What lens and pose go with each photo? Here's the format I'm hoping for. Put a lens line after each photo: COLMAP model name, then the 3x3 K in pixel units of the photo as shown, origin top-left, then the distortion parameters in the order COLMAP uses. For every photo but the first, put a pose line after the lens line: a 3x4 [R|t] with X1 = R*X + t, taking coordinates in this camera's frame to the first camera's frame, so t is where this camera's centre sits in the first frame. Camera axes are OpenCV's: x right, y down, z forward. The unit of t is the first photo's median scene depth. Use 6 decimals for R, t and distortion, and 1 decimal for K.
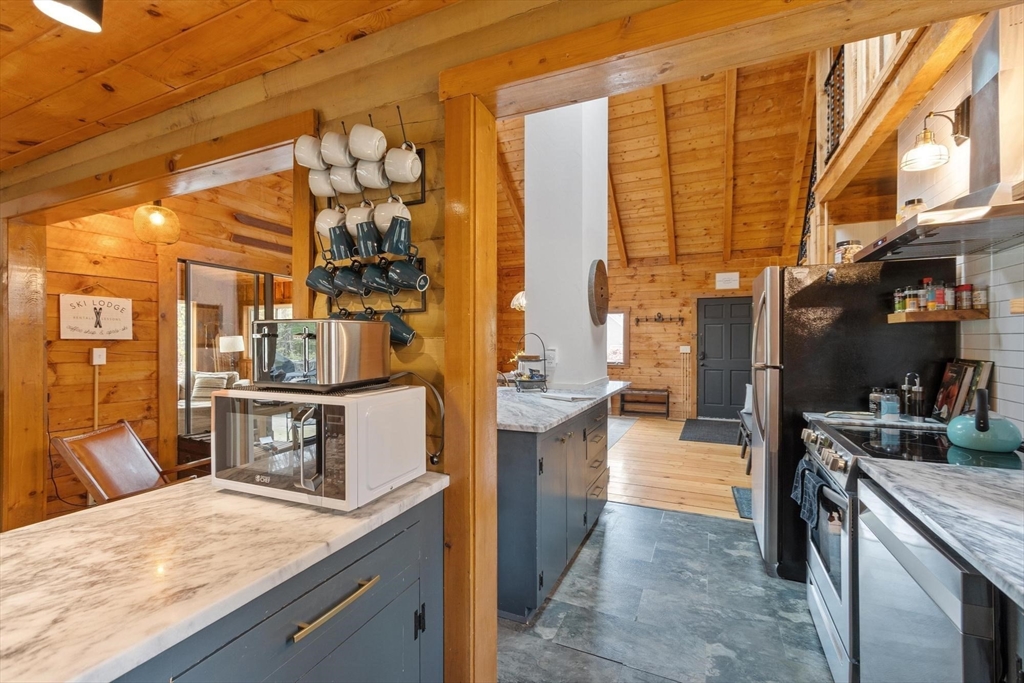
lens RADIAL K [[443.1, 0, 507.2], [0, 443.1, 341.4], [0, 0, 1]] dist [0.000691, 0.000038]
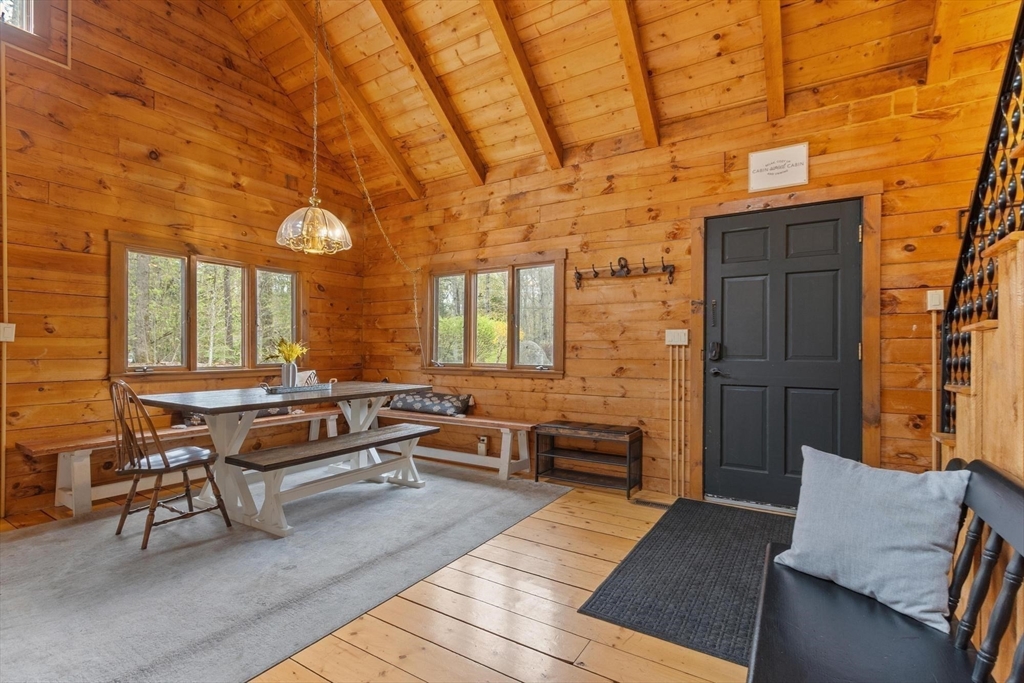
lens RADIAL K [[473.8, 0, 504.8], [0, 473.8, 344.7], [0, 0, 1]] dist [0.000378, -0.000531]
pose [[0.990434, 0.001145, -0.137983, 0.296848], [-0.001551, 0.999995, -0.002834, 0.026871], [0.137979, 0.003021, 0.990430, 0.513376]]
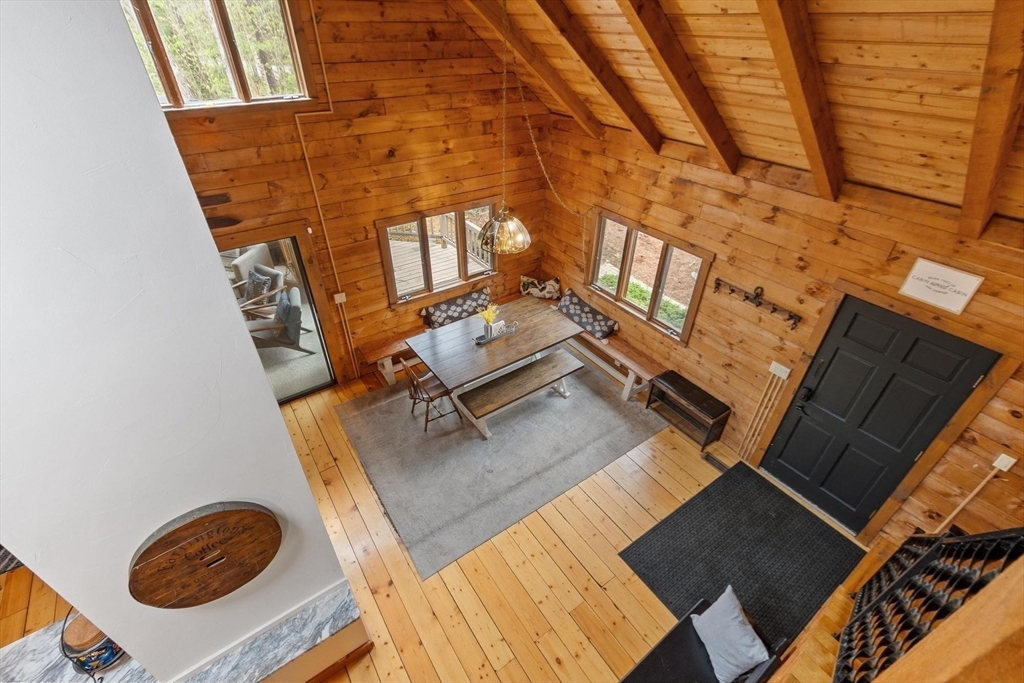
lens RADIAL K [[452.4, 0, 508.8], [0, 452.4, 329.6], [0, 0, 1]] dist [-0.001118, -0.000819]
pose [[0.860604, 0.294004, -0.415838, 0.331953], [-0.005217, 0.821578, 0.570072, -0.321318], [0.509247, -0.488437, 0.708588, 0.478045]]
